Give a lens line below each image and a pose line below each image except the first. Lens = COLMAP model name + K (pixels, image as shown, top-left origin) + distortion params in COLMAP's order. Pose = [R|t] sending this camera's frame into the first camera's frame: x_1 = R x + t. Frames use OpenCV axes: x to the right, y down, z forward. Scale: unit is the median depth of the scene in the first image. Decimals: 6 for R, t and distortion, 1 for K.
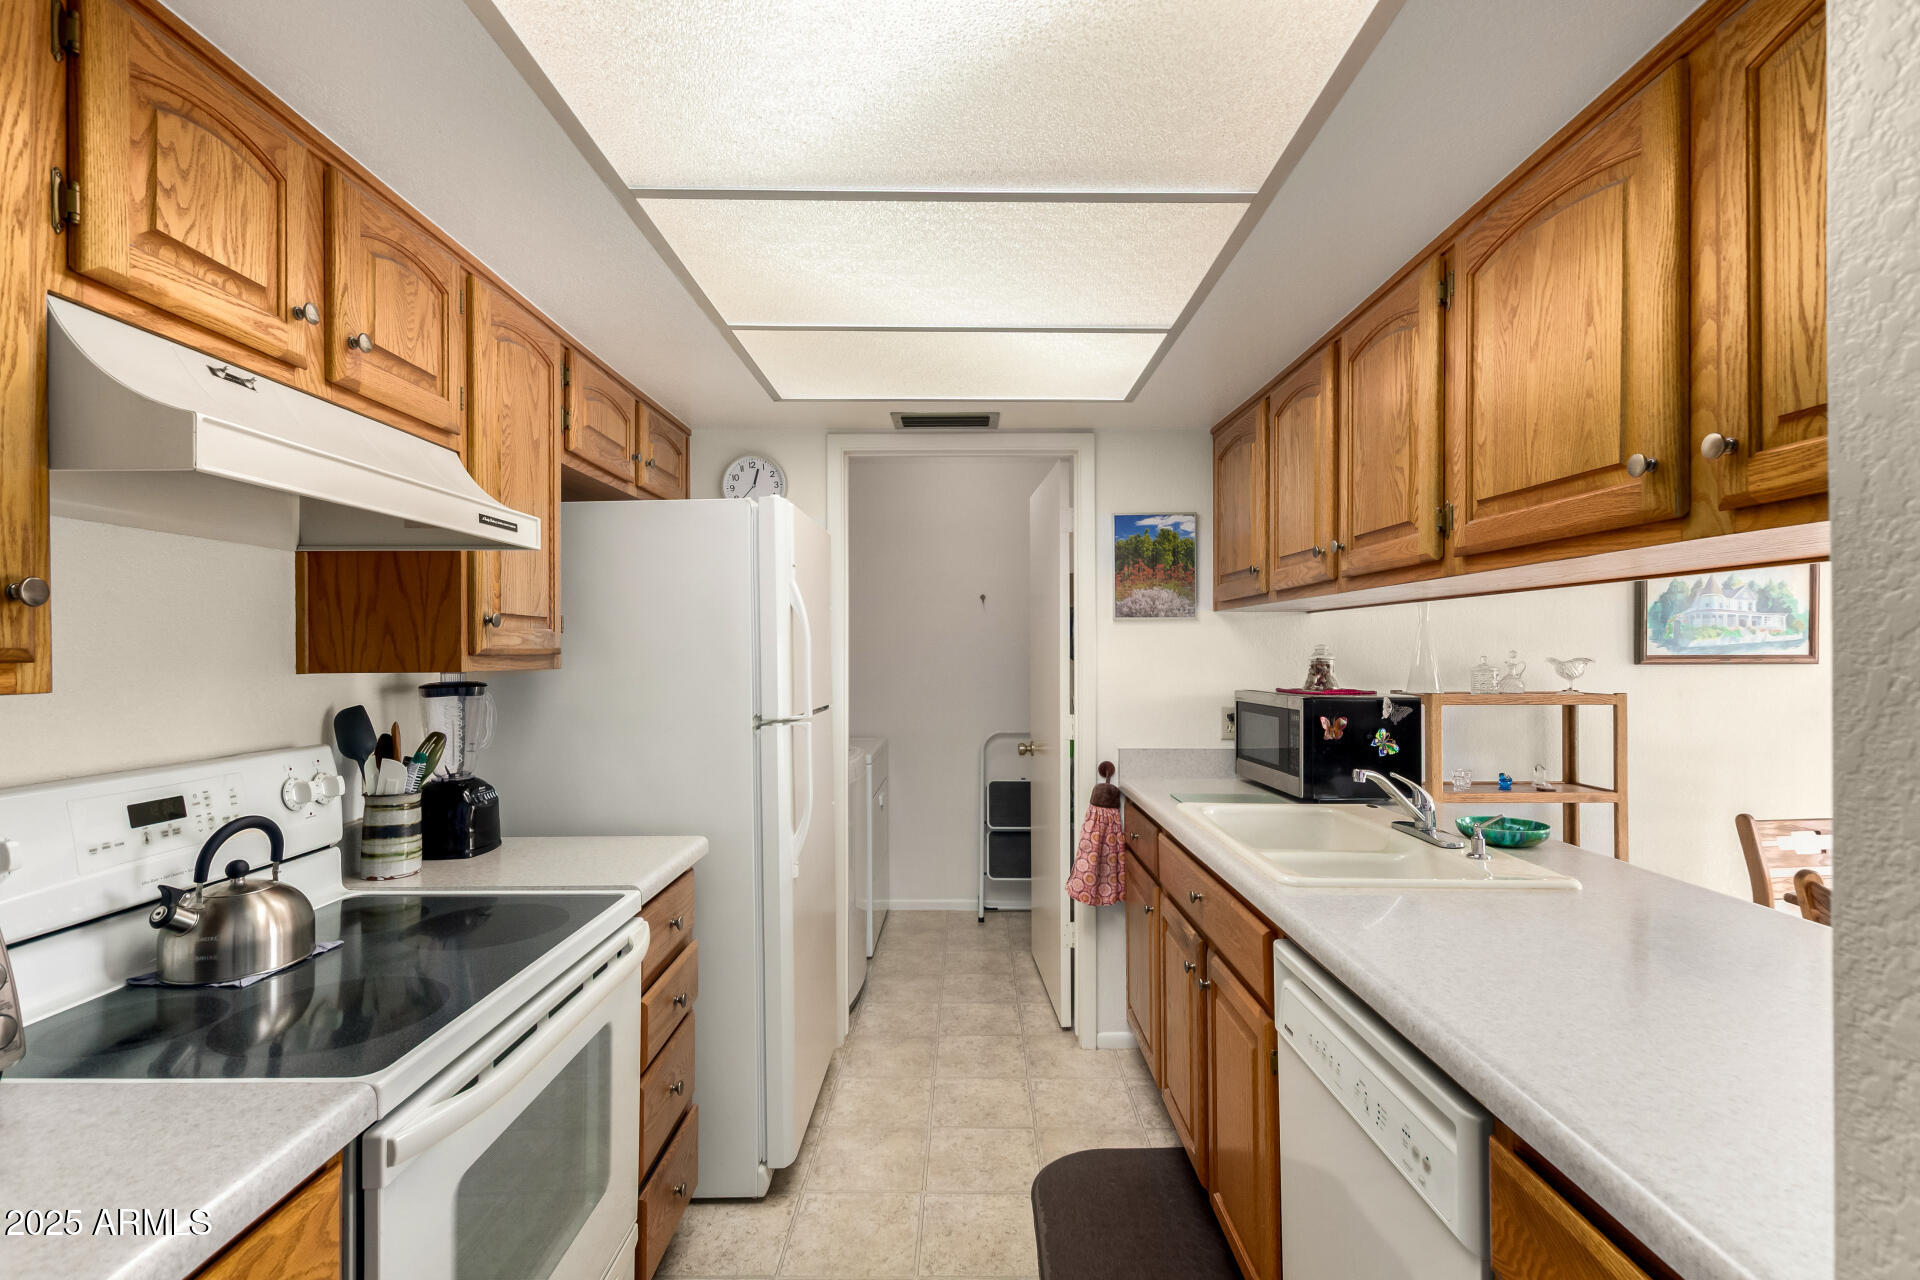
lens RADIAL K [[904.8, 0, 961.5], [0, 904.8, 643.2], [0, 0, 1]] dist [0.021138, -0.009033]
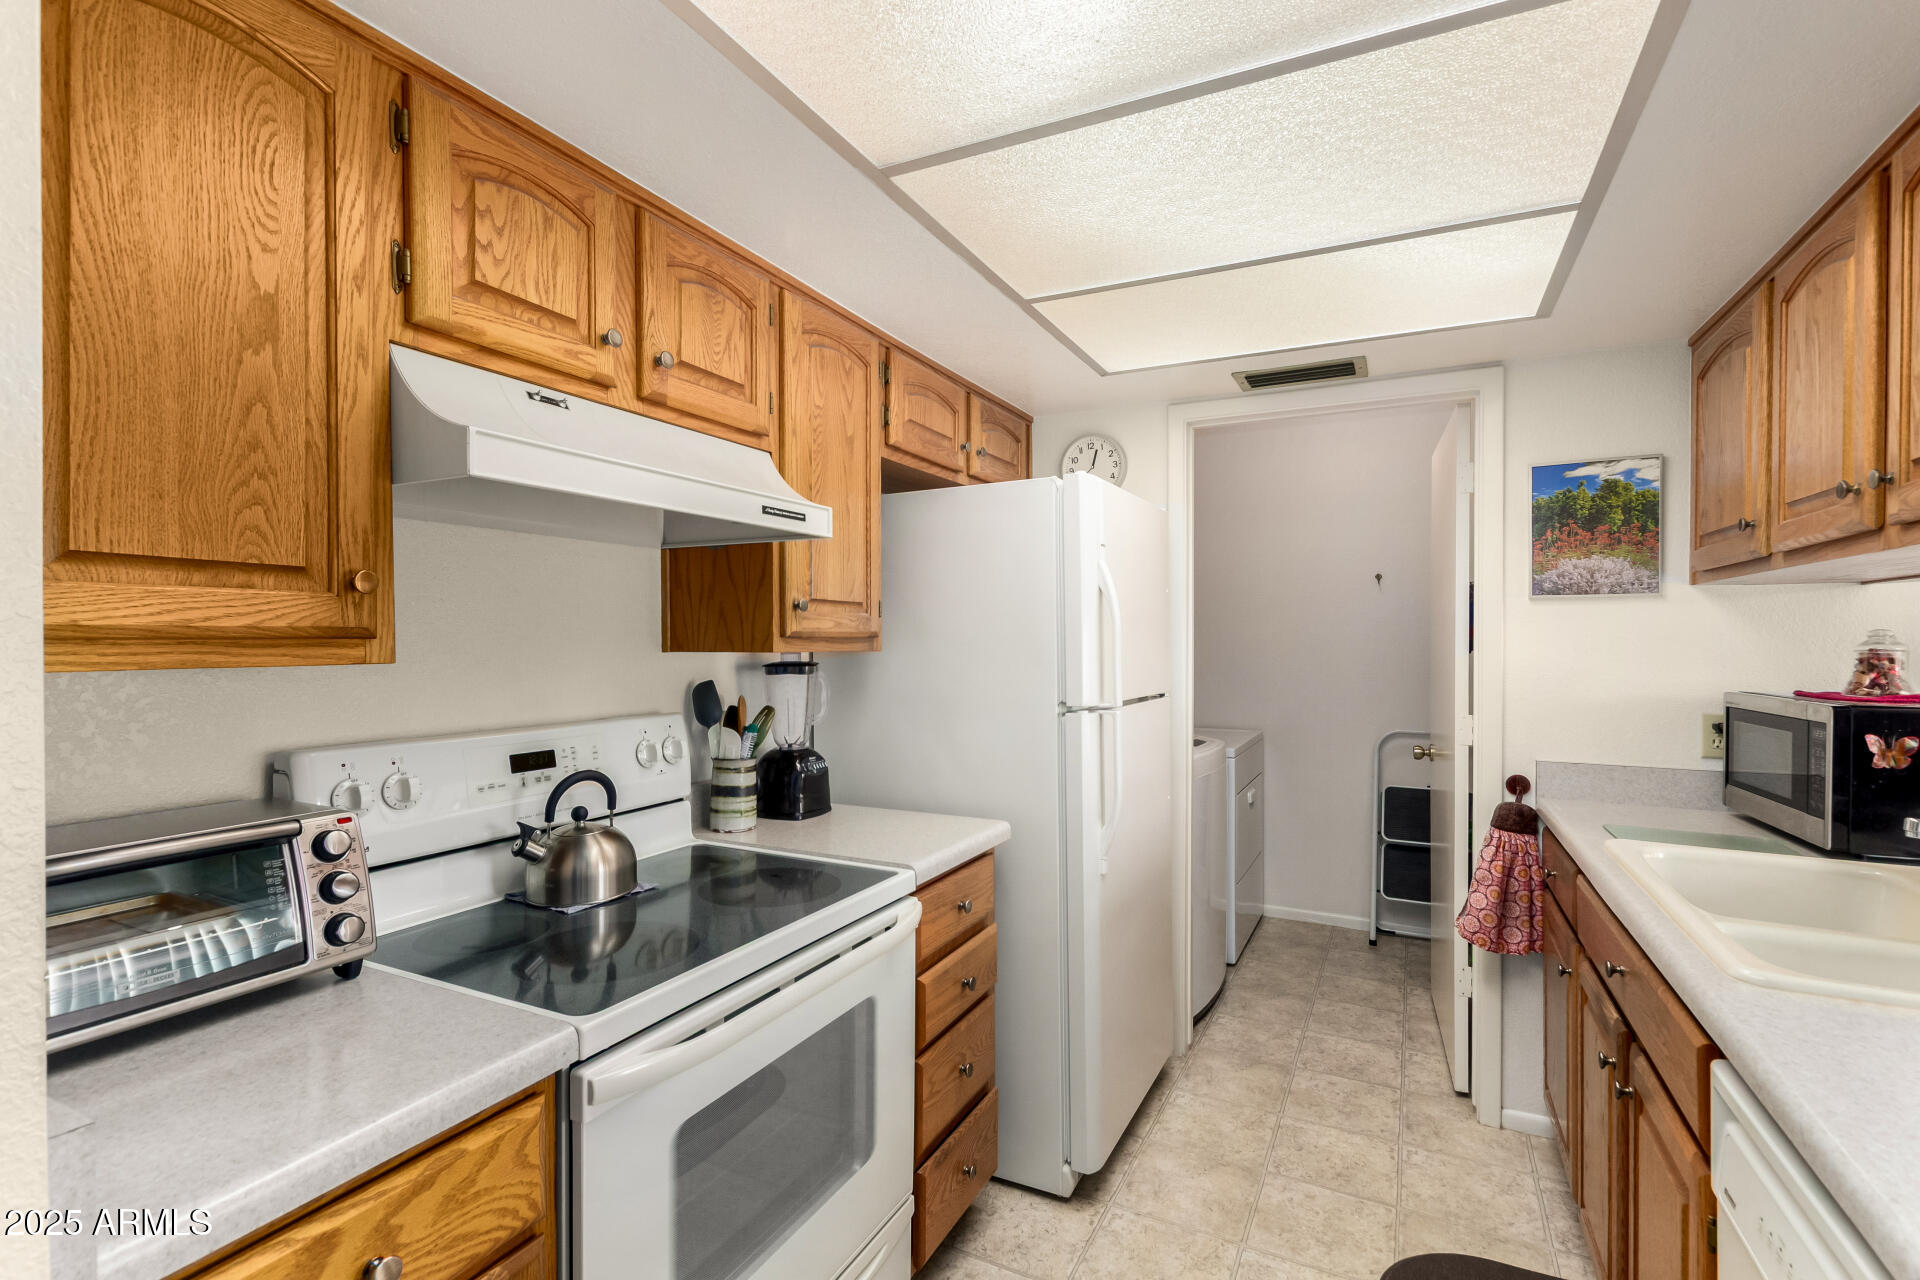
lens RADIAL K [[881.3, 0, 960.0], [0, 881.3, 640.0], [0, 0, 1]] dist [0.014945, -0.006097]
pose [[0.893086, 0.005625, -0.449851, 0.107525], [-0.000686, 0.999938, 0.011142, 0.003850], [0.449885, -0.009642, 0.893034, 0.120035]]
